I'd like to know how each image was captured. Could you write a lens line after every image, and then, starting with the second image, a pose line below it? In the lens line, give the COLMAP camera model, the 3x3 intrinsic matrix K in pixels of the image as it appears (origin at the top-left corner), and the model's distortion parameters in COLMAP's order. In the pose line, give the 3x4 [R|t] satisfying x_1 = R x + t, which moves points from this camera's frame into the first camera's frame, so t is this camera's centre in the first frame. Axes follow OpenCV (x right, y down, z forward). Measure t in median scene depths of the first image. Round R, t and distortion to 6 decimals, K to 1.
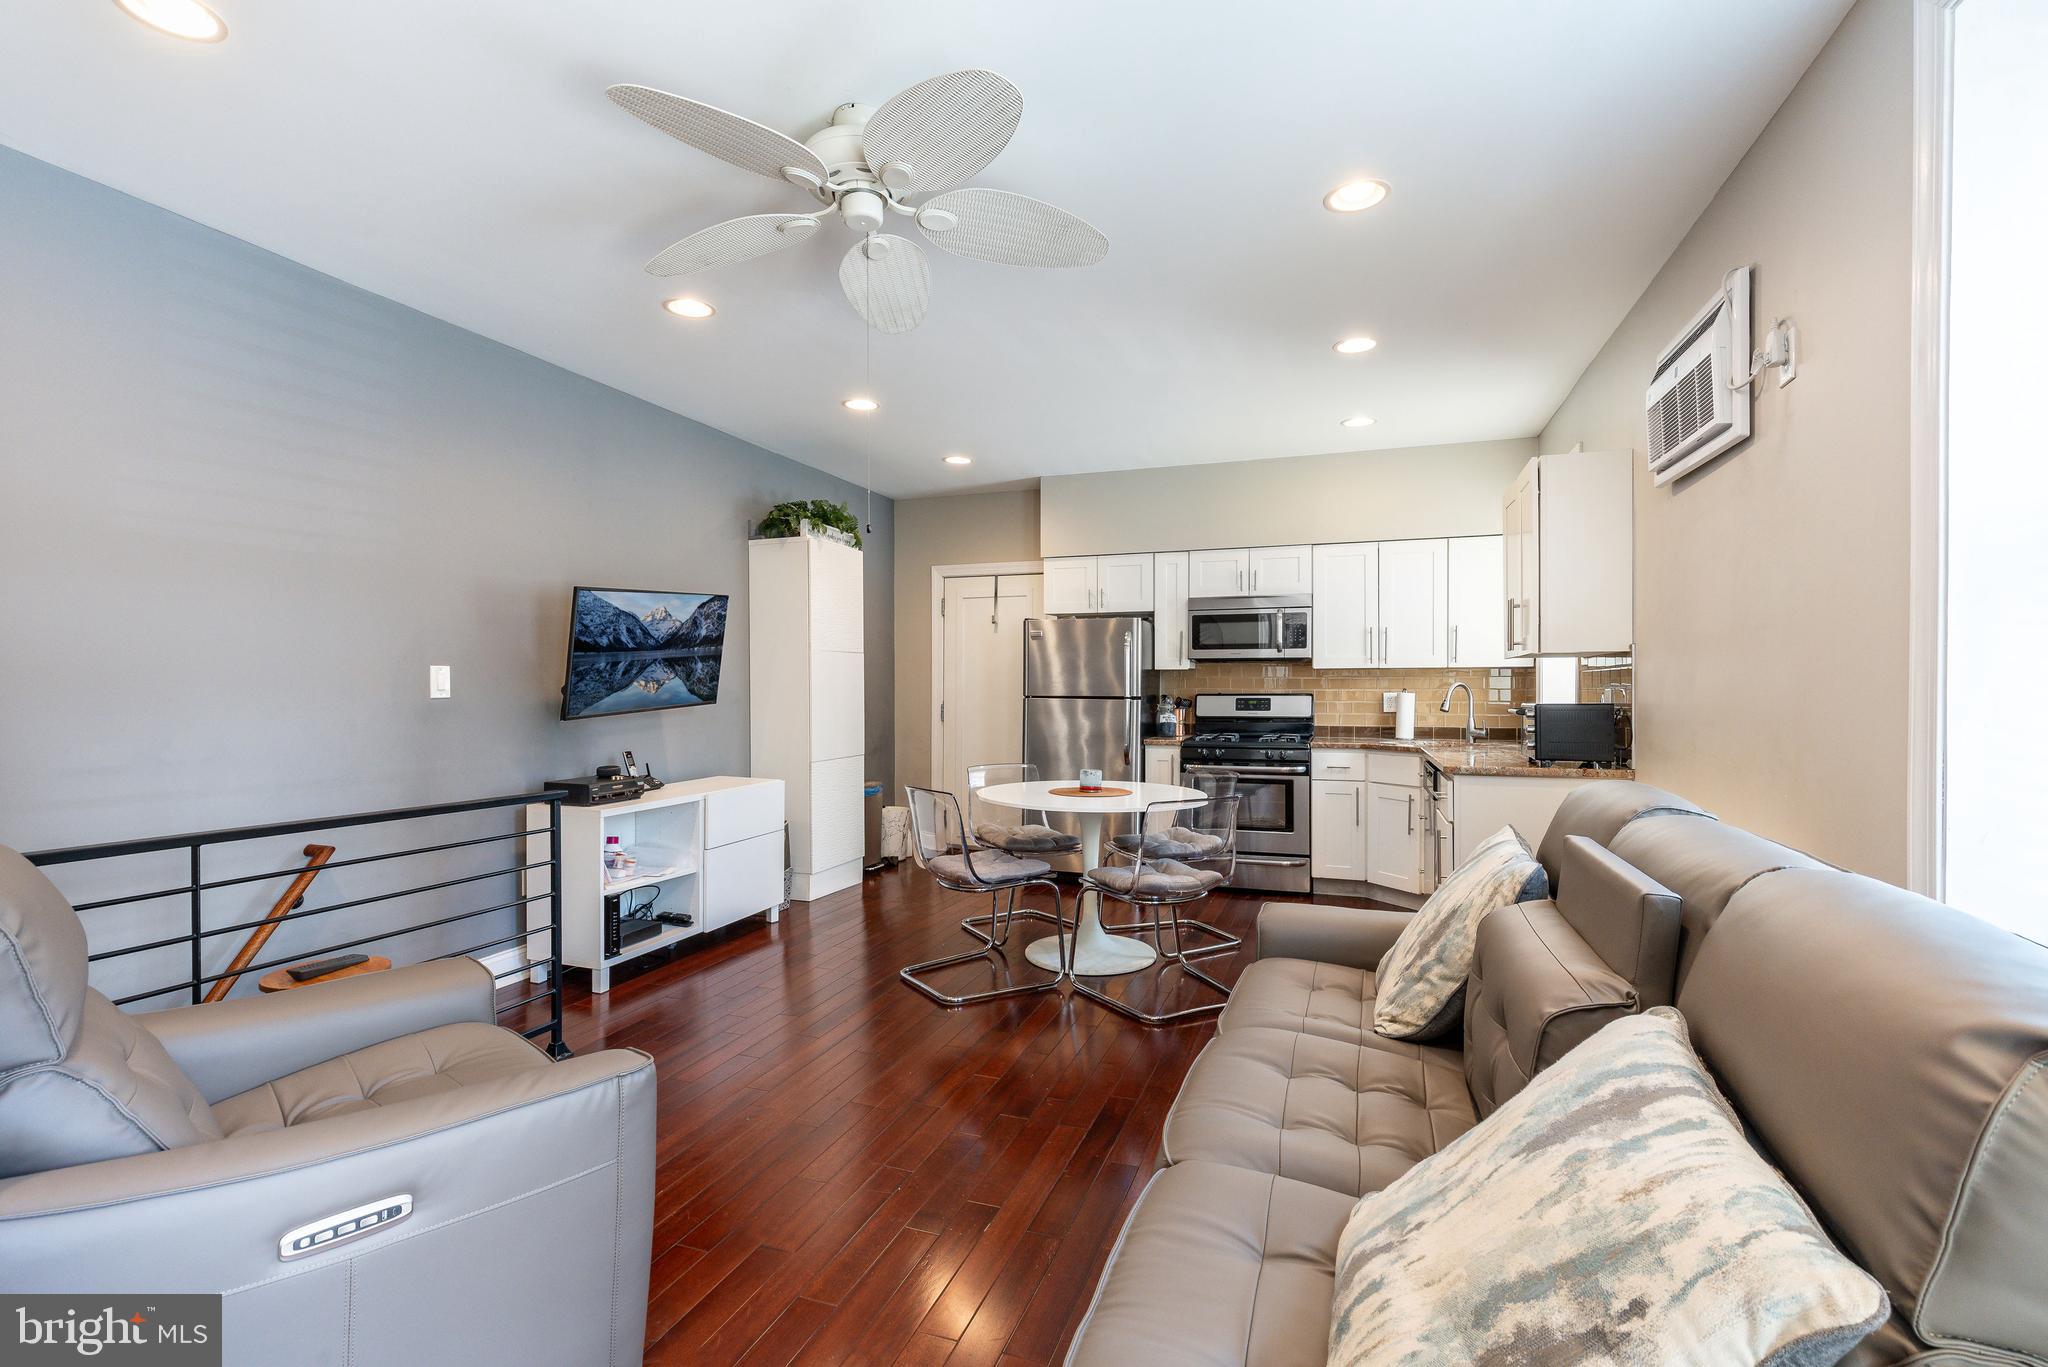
lens RADIAL K [[874.7, 0, 1010.6], [0, 874.7, 687.3], [0, 0, 1]] dist [0.012653, -0.000862]
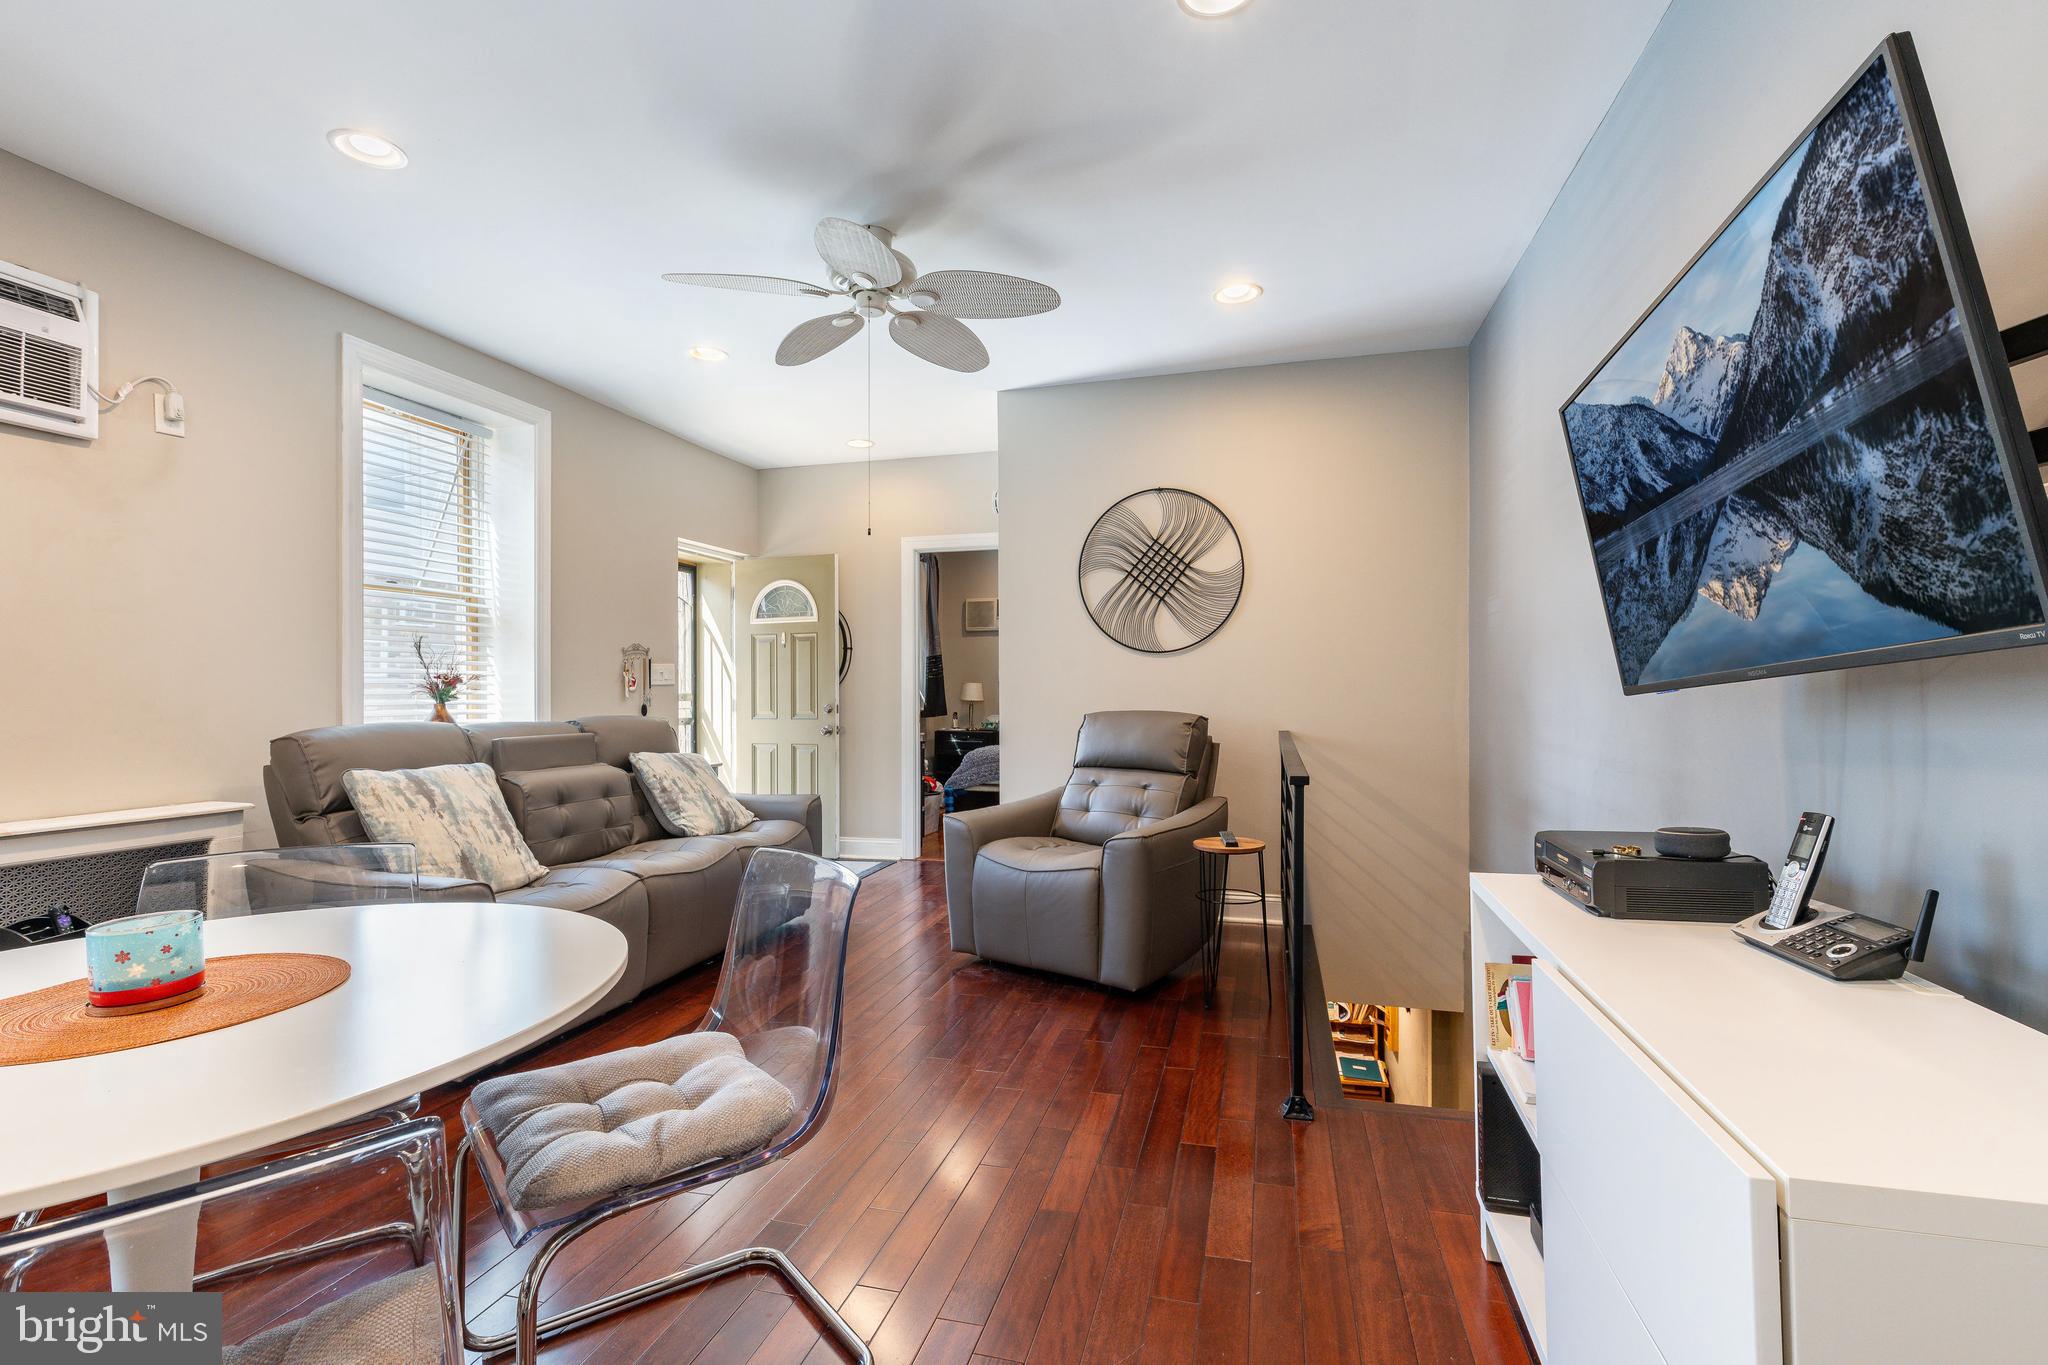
lens RADIAL K [[922.8, 0, 1033.9], [0, 922.8, 680.7], [0, 0, 1]] dist [0.013394, -0.002017]
pose [[-0.995013, 0.009473, -0.099299, -0.129585], [0.009833, 0.999947, -0.003129, 0.024853], [0.099264, -0.004090, -0.995053, 1.171157]]
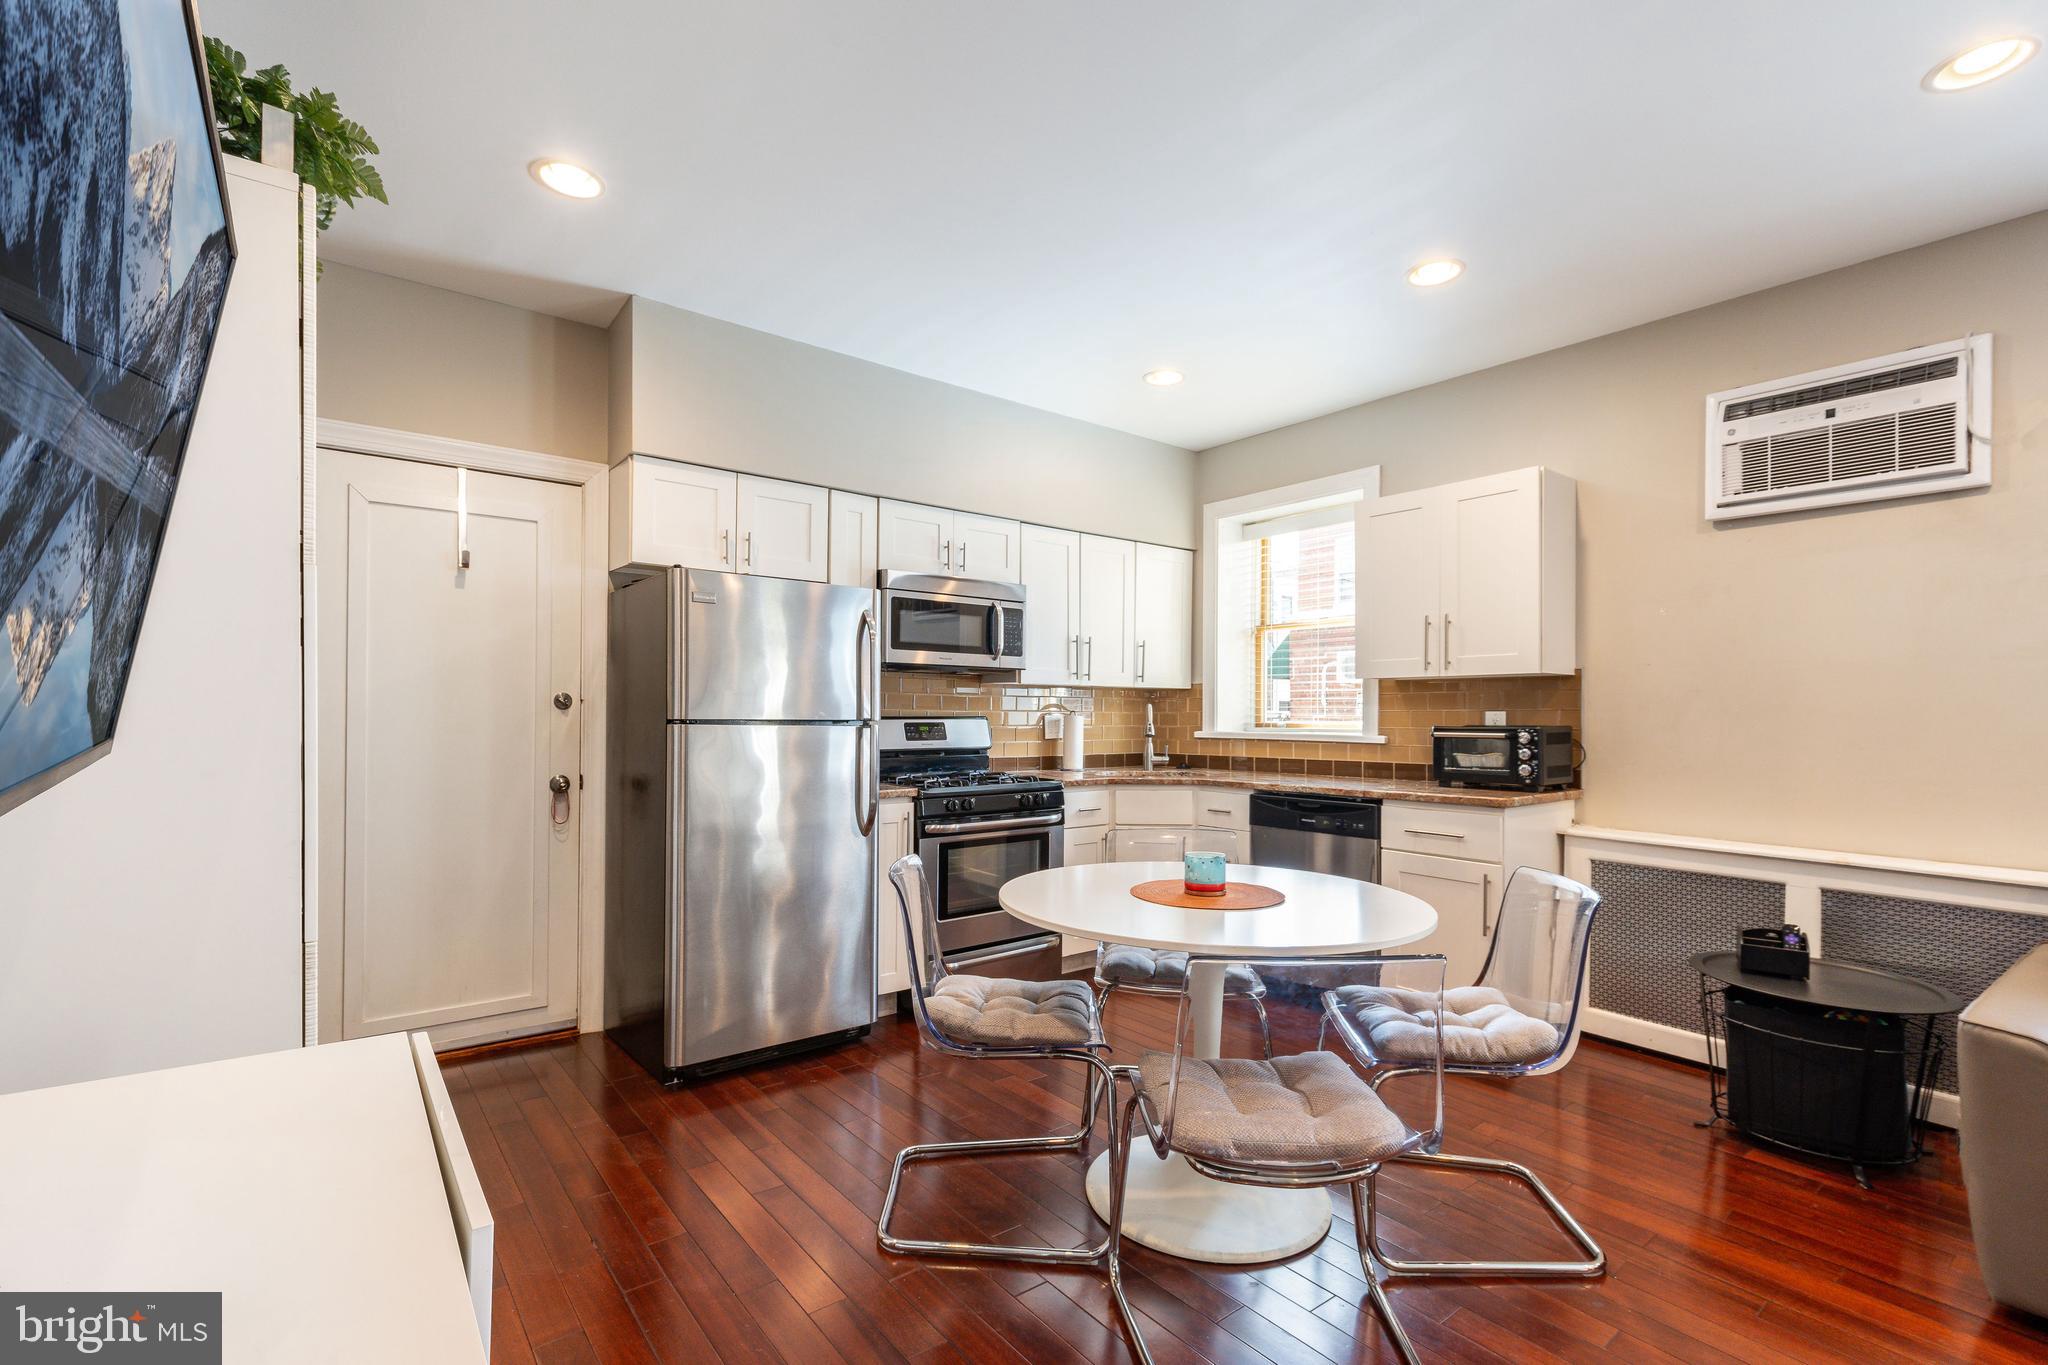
lens RADIAL K [[922.8, 0, 998.6], [0, 922.8, 706.1], [0, 0, 1]] dist [0.013394, -0.002017]
pose [[0.536965, 0.009785, 0.843547, -0.417748], [-0.002213, 0.999946, -0.010190, 0.008227], [-0.843601, 0.003605, 0.536958, 0.715481]]
